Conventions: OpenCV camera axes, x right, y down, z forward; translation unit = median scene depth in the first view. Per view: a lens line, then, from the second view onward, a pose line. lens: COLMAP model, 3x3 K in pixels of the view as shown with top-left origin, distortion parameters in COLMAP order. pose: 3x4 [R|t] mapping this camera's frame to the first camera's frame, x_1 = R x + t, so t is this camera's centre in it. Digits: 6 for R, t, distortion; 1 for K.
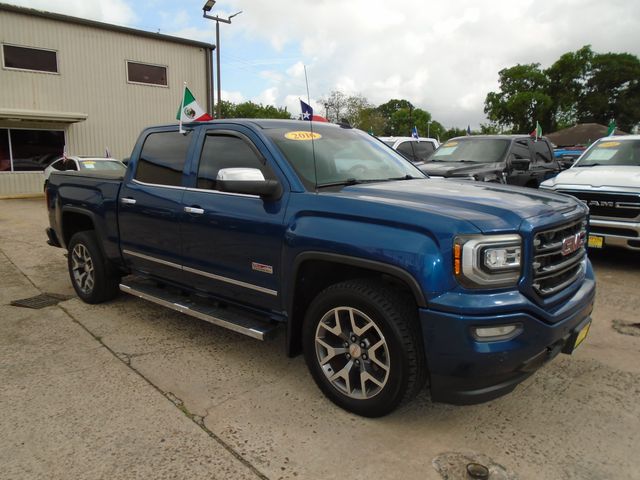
lens RADIAL K [[491.3, 0, 319.3], [0, 491.3, 238.7], [0, 0, 1]] dist [-0.008328, -0.008471]
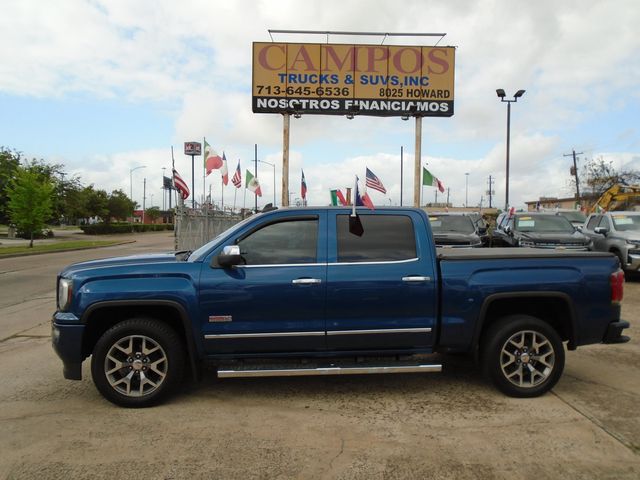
lens RADIAL K [[491.3, 0, 320.7], [0, 491.3, 239.0], [0, 0, 1]] dist [-0.008328, -0.008471]
pose [[-0.684791, 0.019700, -0.728473, 0.413140], [-0.120585, 0.982791, 0.139931, -0.173934], [0.718693, 0.183666, -0.670632, 0.963037]]
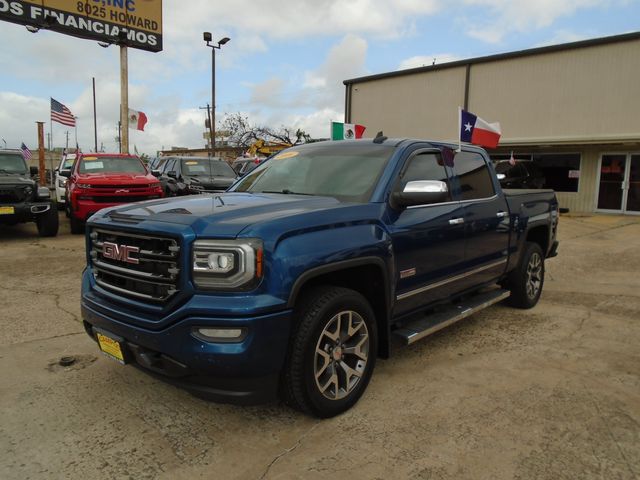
lens RADIAL K [[491.3, 0, 314.4], [0, 491.3, 237.8], [0, 0, 1]] dist [-0.008328, -0.008471]
pose [[0.005496, 0.121937, -0.992523, 0.516606], [-0.178182, 0.976774, 0.119015, -0.071078], [0.983982, 0.176196, 0.027095, 0.464420]]
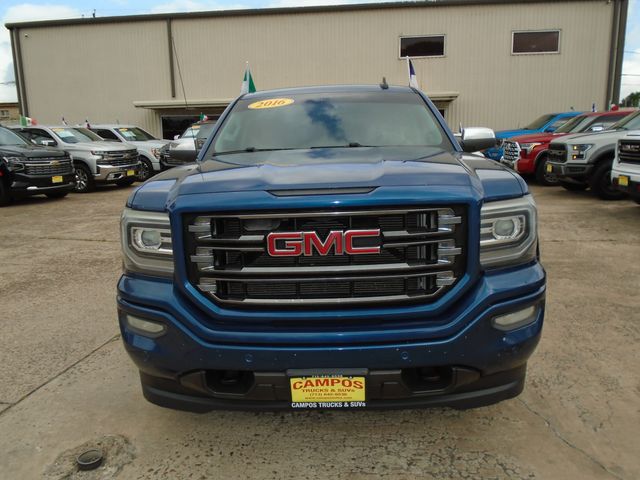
lens RADIAL K [[491.3, 0, 314.8], [0, 491.3, 241.5], [0, 0, 1]] dist [-0.008328, -0.008471]
pose [[0.635861, 0.139608, -0.759072, 0.339475], [-0.101742, 0.990083, 0.096868, -0.017682], [0.765068, 0.015635, 0.643759, 0.198738]]
